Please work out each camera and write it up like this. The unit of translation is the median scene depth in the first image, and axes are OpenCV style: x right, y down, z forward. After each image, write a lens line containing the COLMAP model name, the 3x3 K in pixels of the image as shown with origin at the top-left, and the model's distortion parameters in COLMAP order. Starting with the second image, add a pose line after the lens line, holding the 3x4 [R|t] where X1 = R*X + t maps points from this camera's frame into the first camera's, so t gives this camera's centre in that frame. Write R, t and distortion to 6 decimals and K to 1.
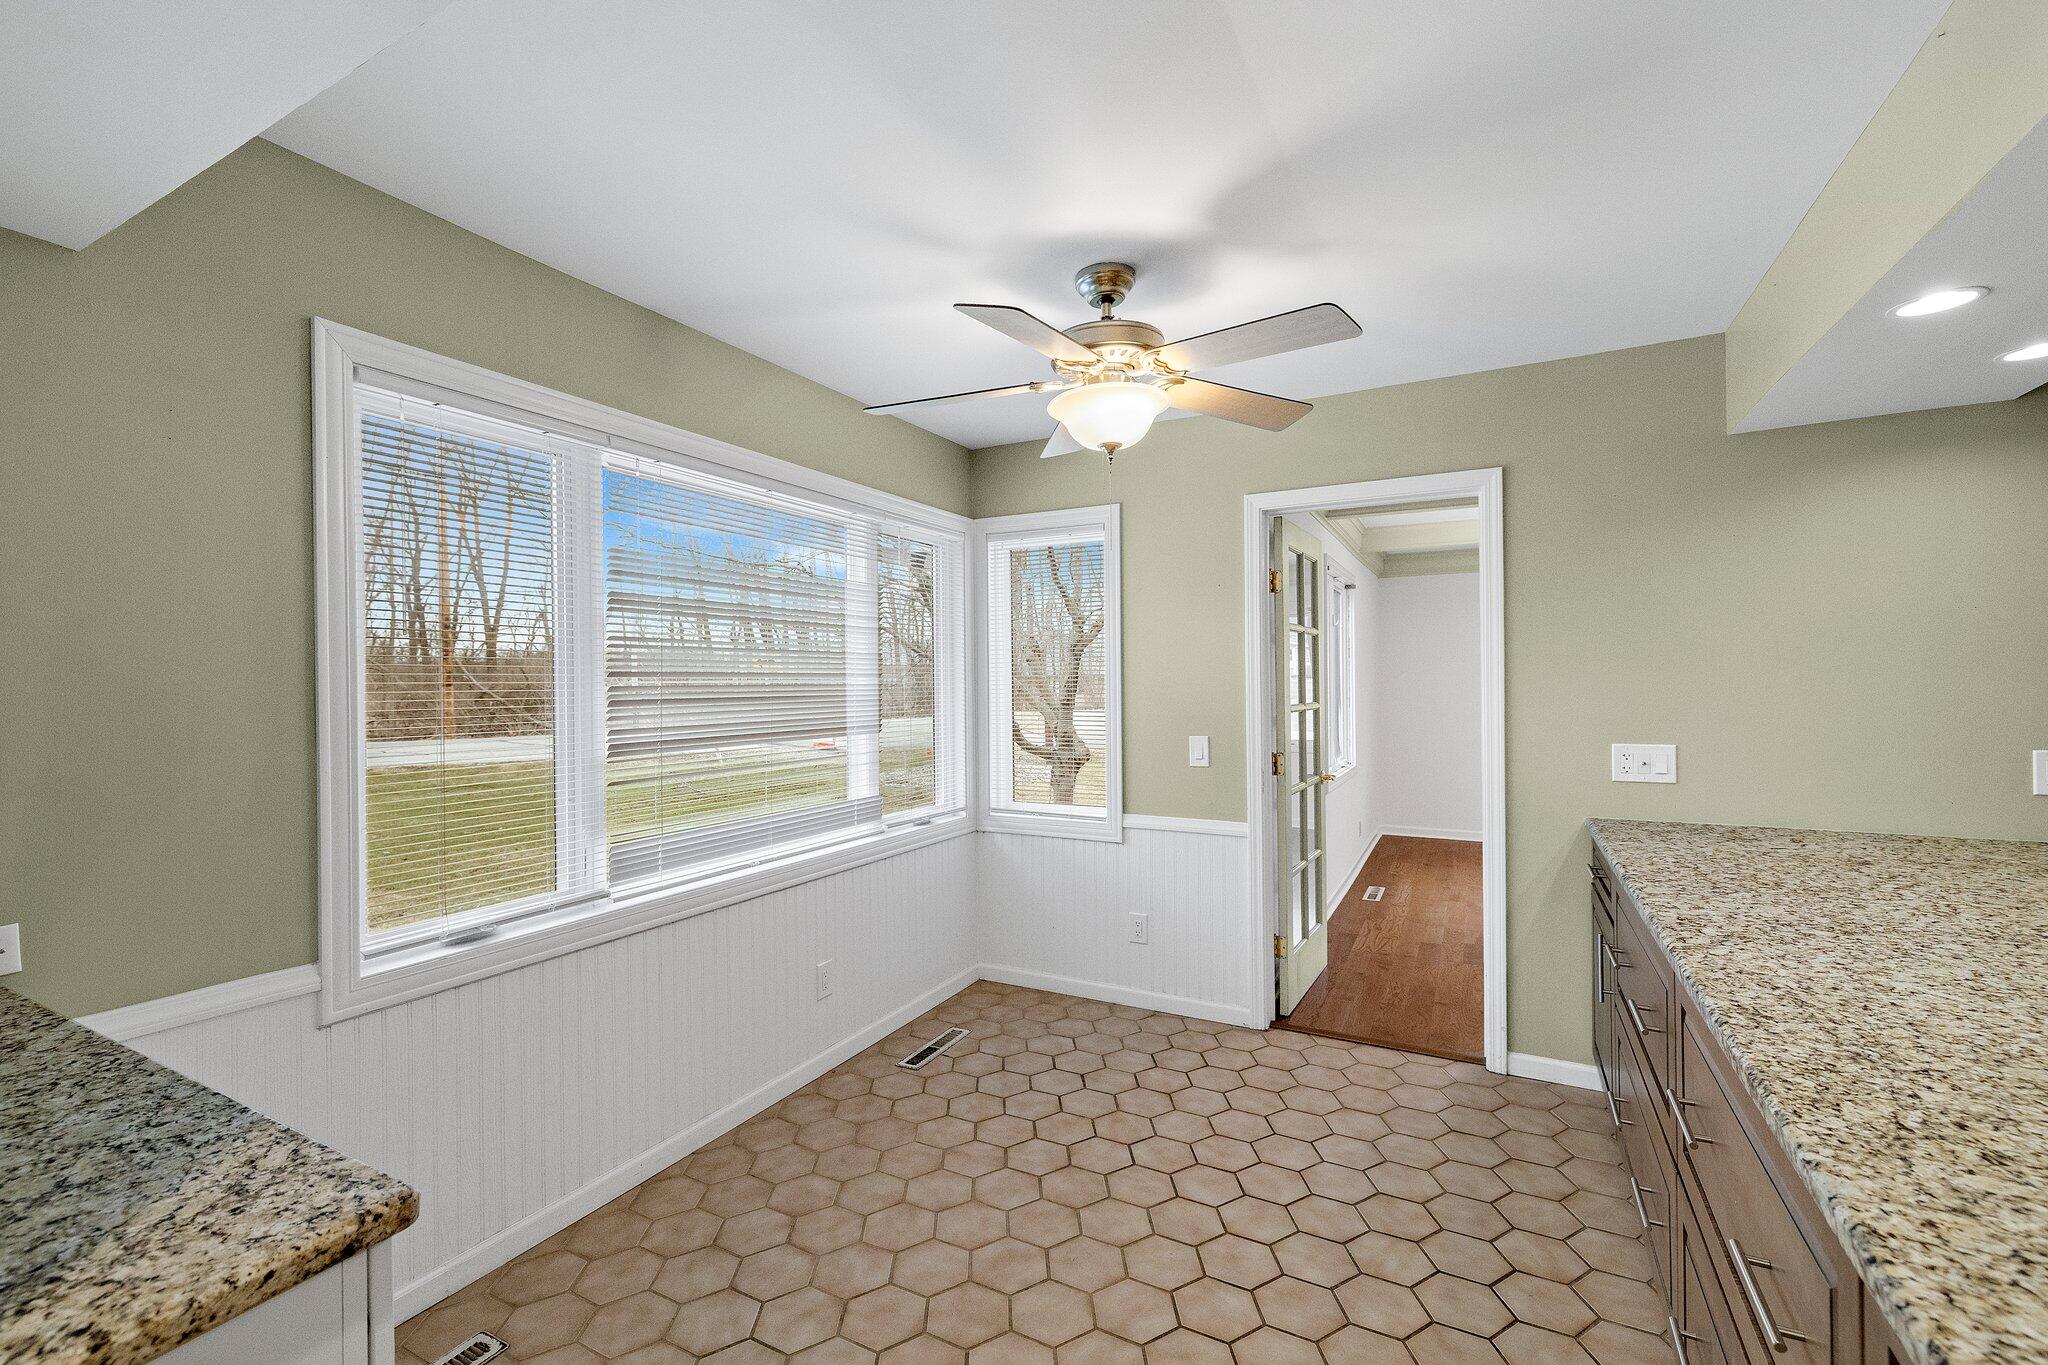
lens RADIAL K [[878.5, 0, 1017.1], [0, 878.5, 667.6], [0, 0, 1]] dist [0.003458, -0.000447]
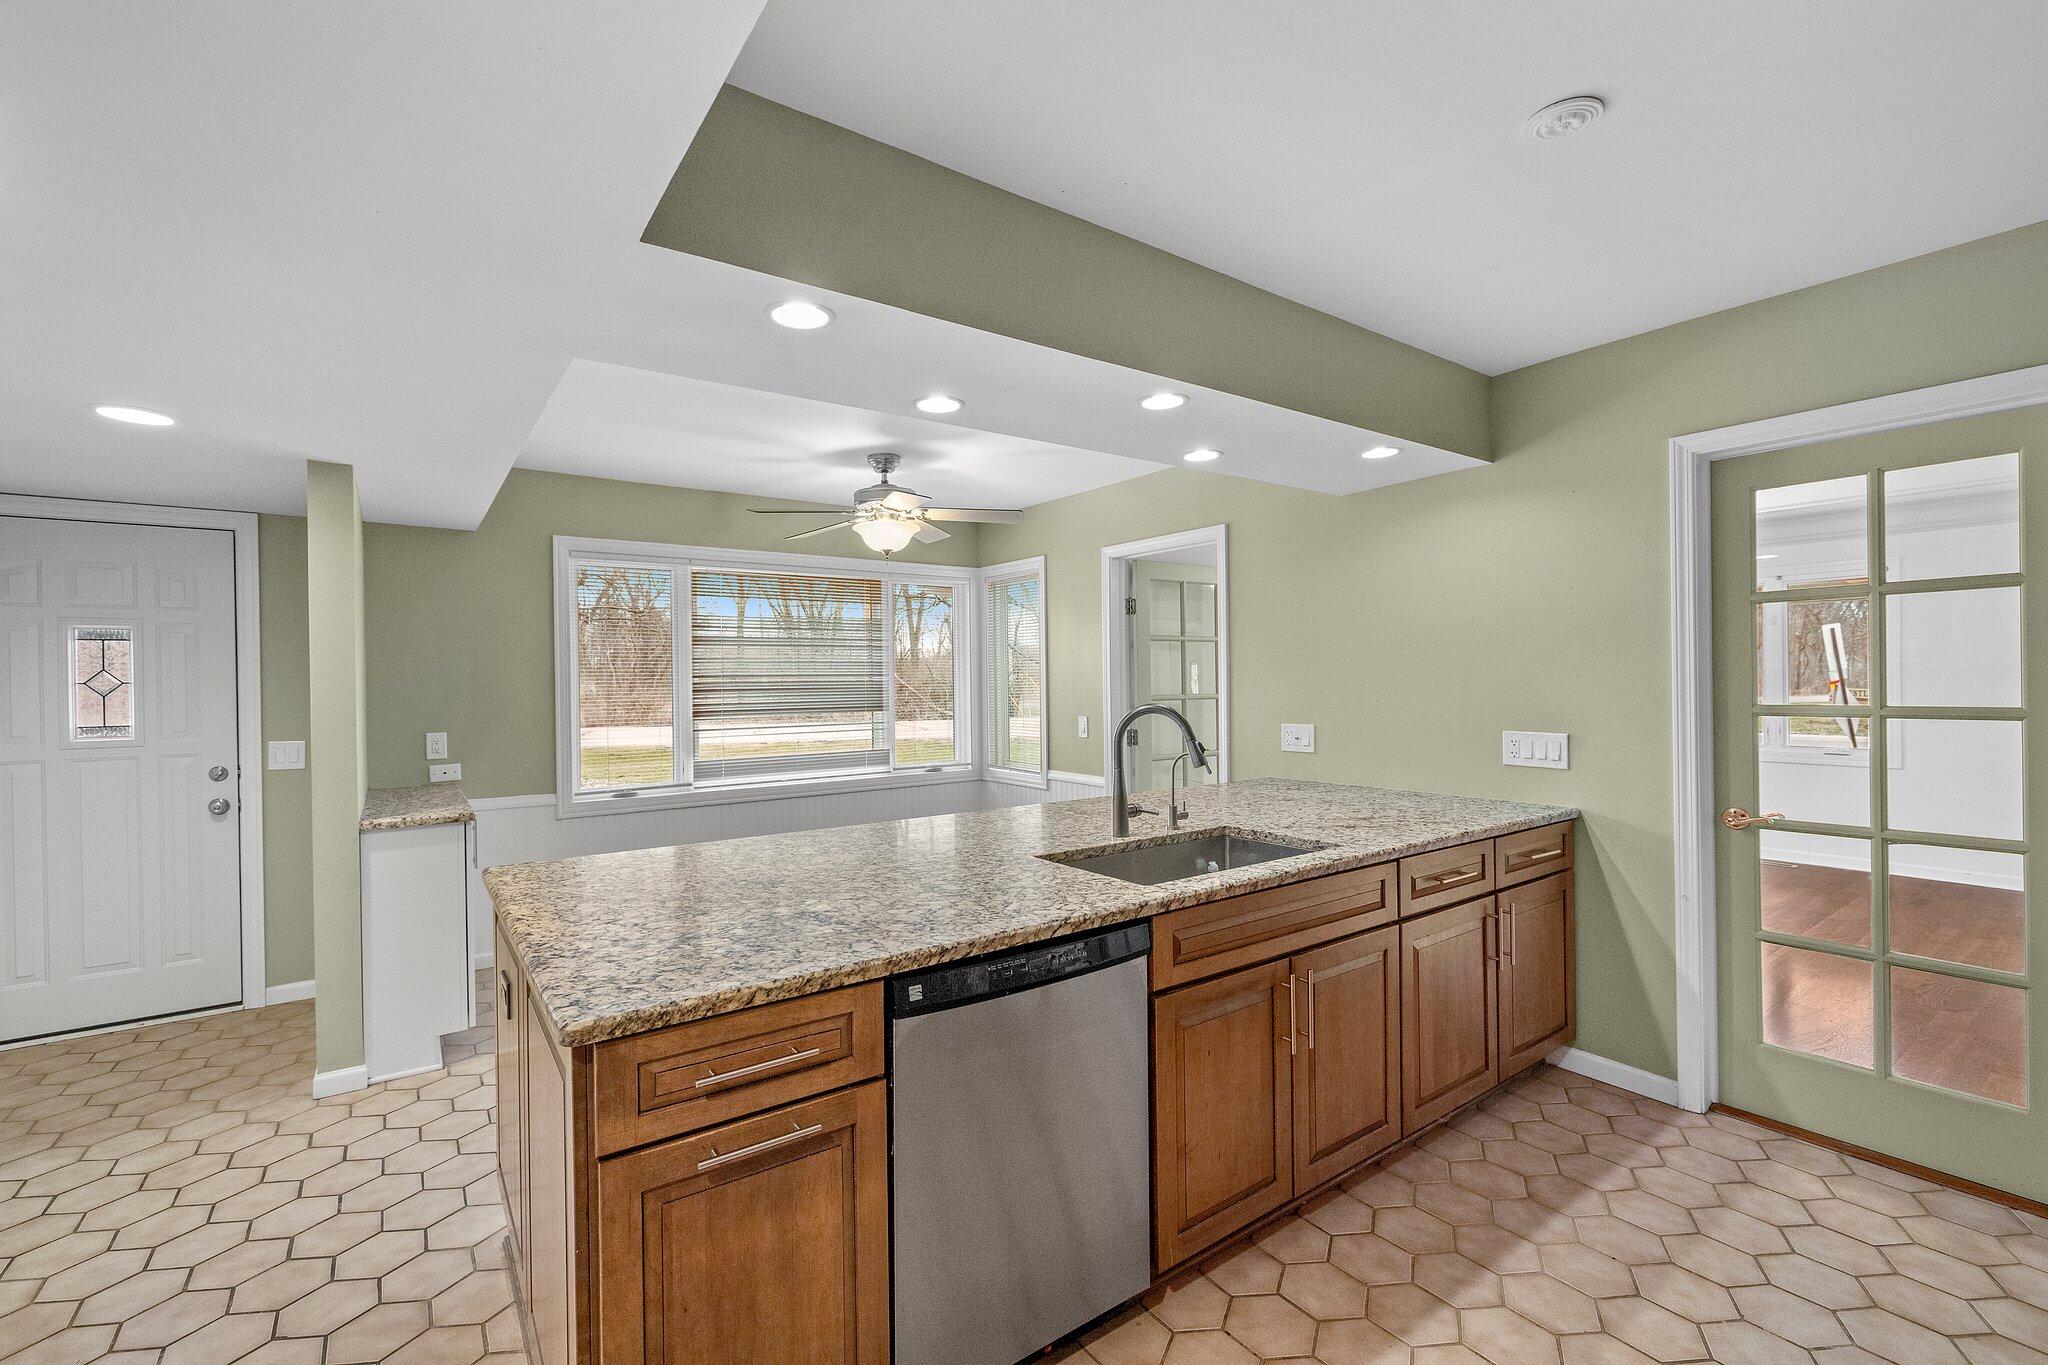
lens RADIAL K [[878.5, 0, 1020.0], [0, 878.5, 663.6], [0, 0, 1]] dist [0.003458, -0.000447]
pose [[0.900275, -0.010751, -0.435189, 1.975242], [0.012240, 0.999925, 0.000620, -0.027404], [0.435149, -0.005885, 0.900339, -0.898916]]
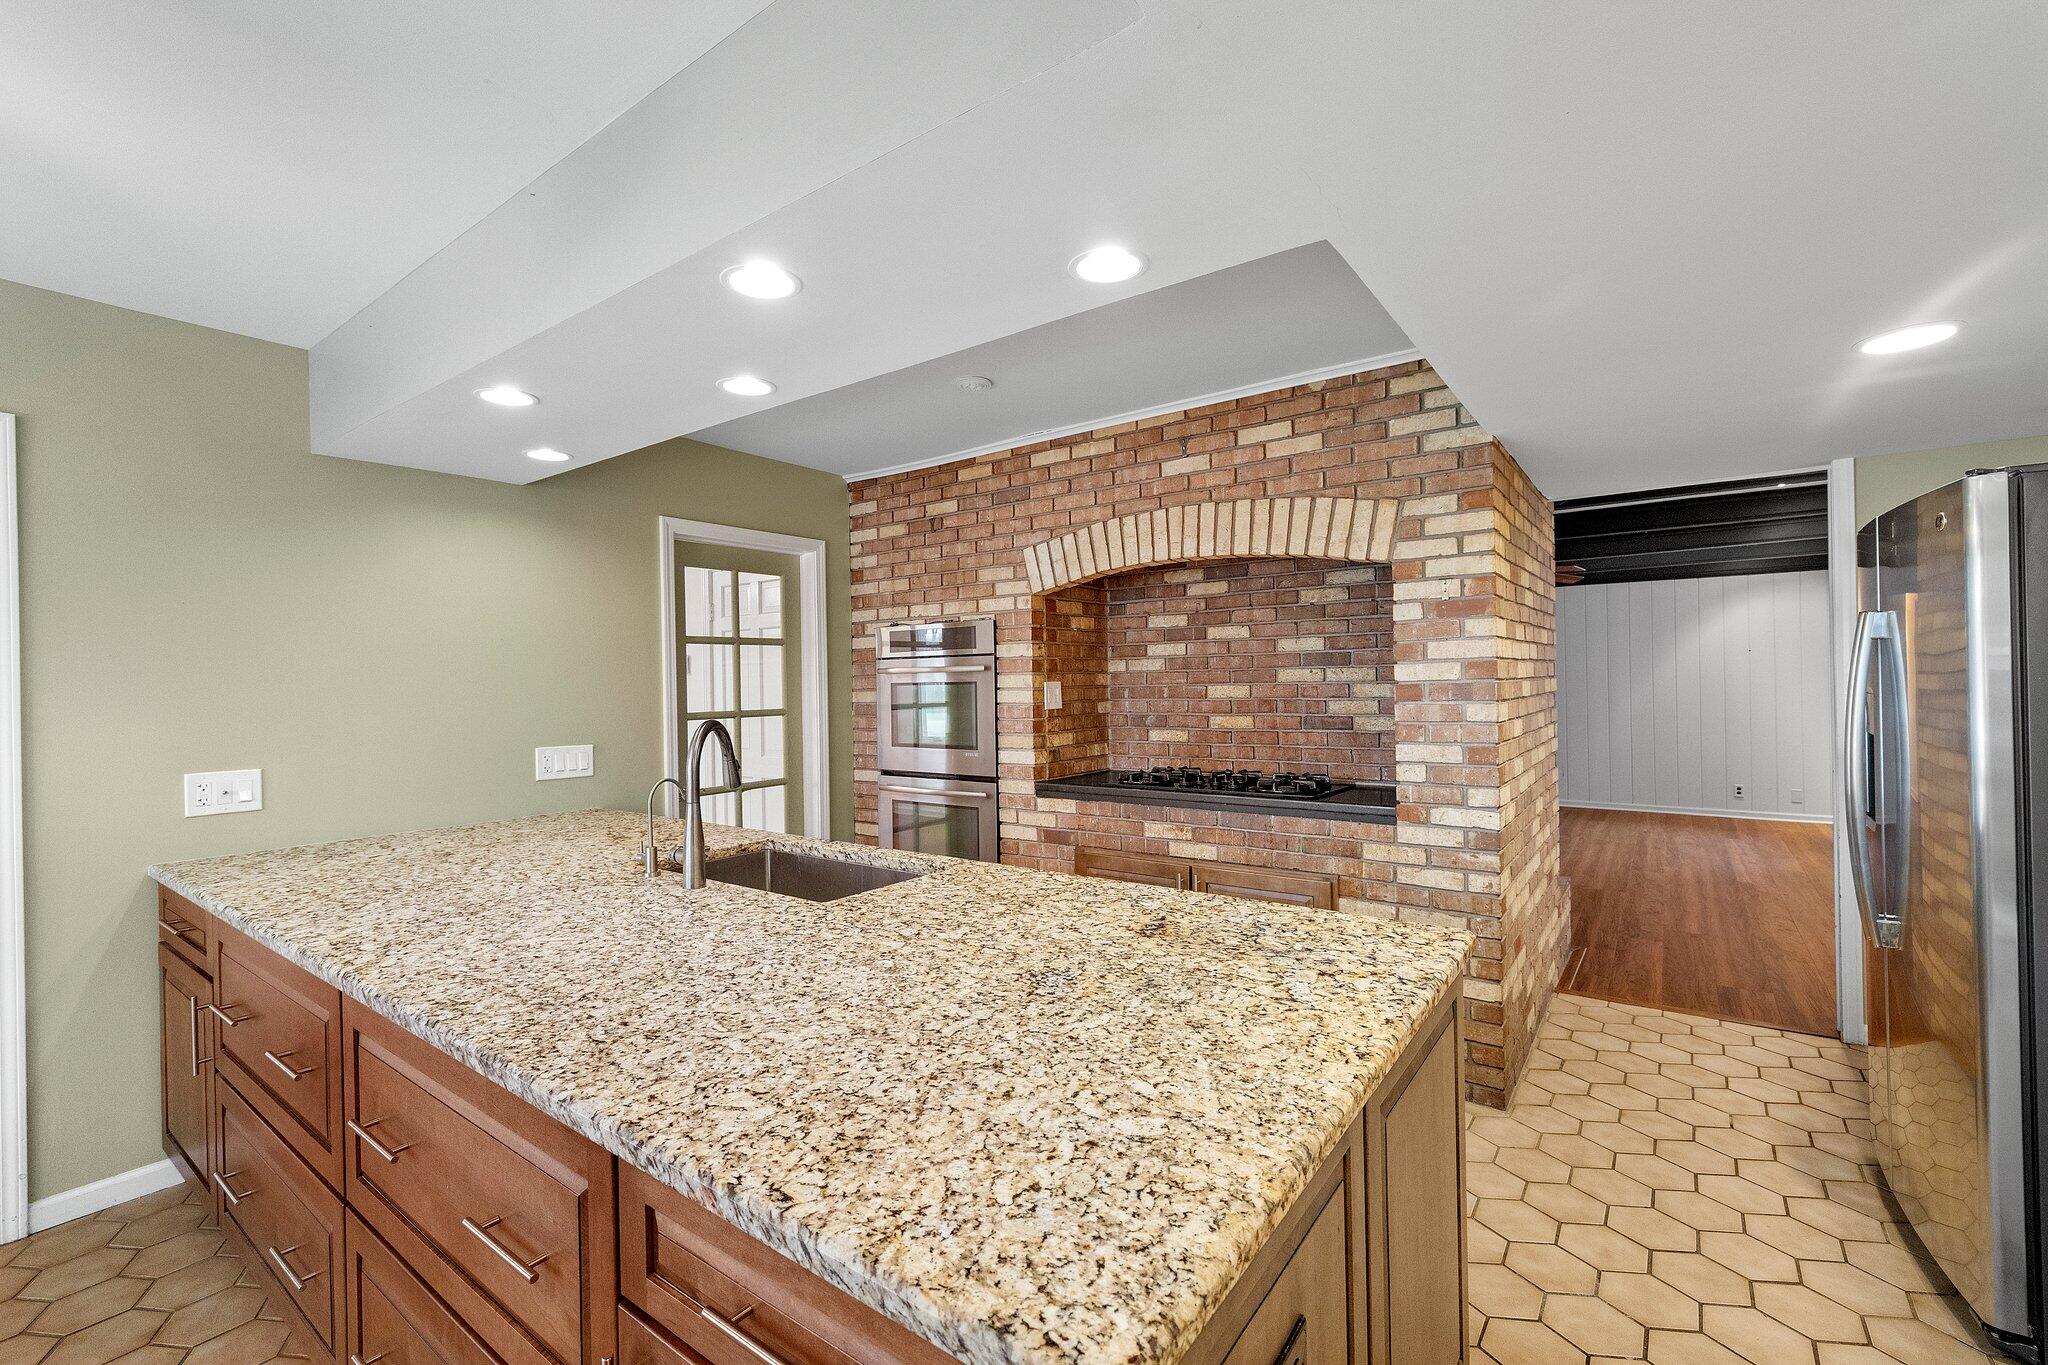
lens RADIAL K [[878.5, 0, 1008.5], [0, 878.5, 670.4], [0, 0, 1]] dist [0.003458, -0.000447]
pose [[0.153347, 0.019328, 0.987983, -0.124550], [0.000185, 0.999808, -0.019588, 0.003517], [-0.988172, 0.003187, 0.153314, 0.145694]]
